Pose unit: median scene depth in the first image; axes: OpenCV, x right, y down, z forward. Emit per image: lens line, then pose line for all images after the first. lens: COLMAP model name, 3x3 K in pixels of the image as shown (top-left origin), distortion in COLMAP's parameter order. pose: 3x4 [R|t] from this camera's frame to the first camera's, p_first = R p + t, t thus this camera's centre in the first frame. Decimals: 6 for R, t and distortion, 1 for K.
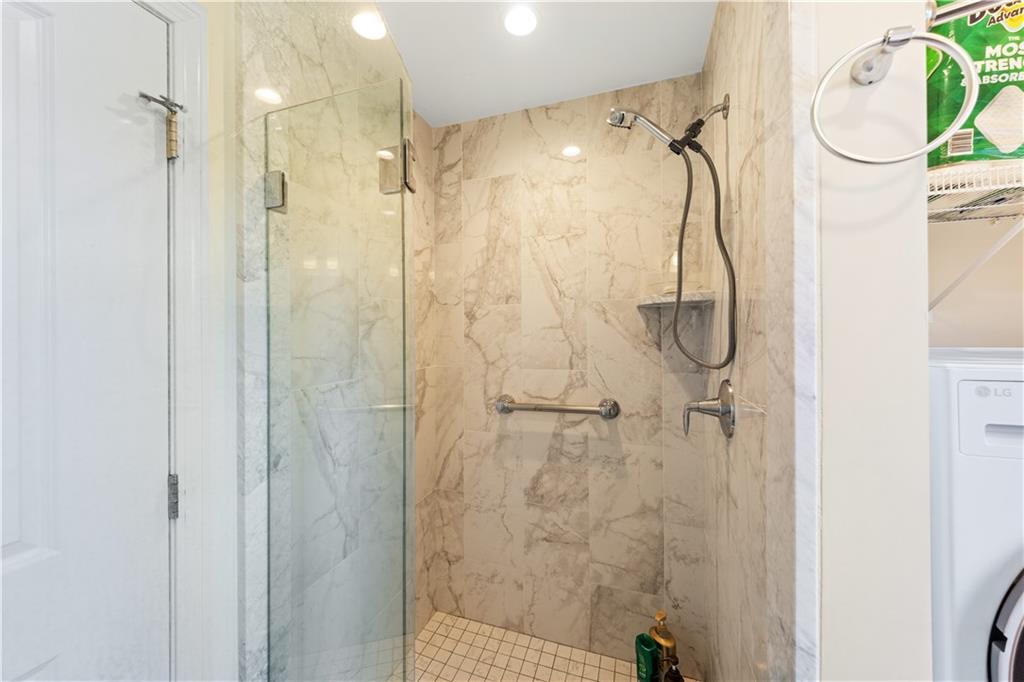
lens RADIAL K [[374.3, 0, 515.2], [0, 374.3, 339.9], [0, 0, 1]] dist [0.007550, -0.000063]
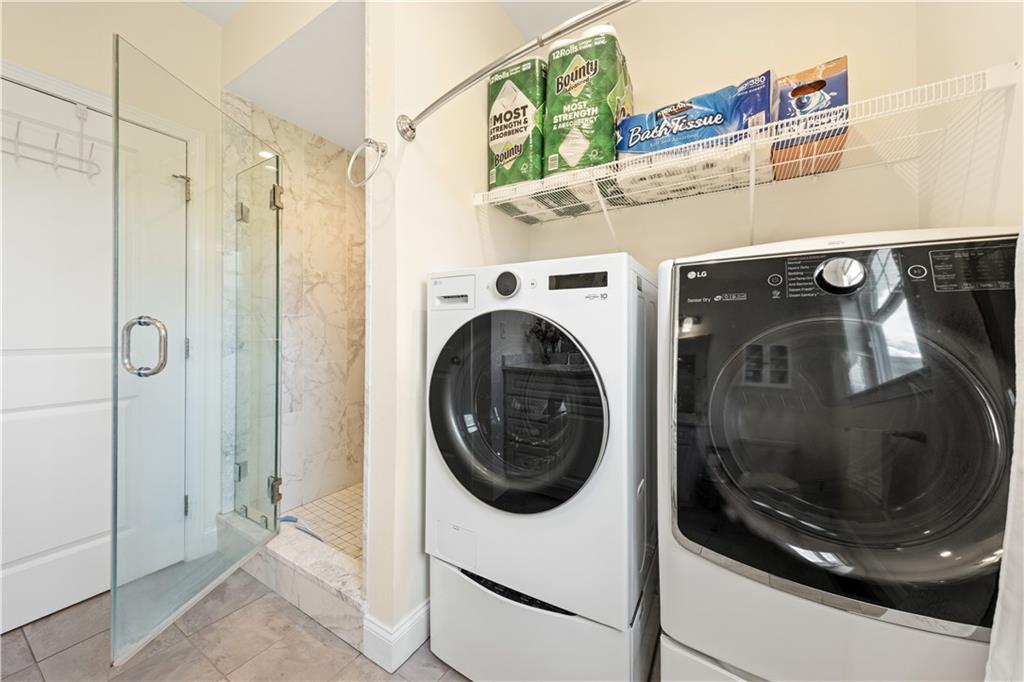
lens RADIAL K [[349.4, 0, 511.0], [0, 349.4, 337.5], [0, 0, 1]] dist [0.011322, -0.000333]
pose [[0.978402, 0.012633, -0.206323, 1.187830], [-0.012508, 0.999920, 0.001910, 0.260846], [0.206331, 0.000712, 0.978482, -0.558952]]
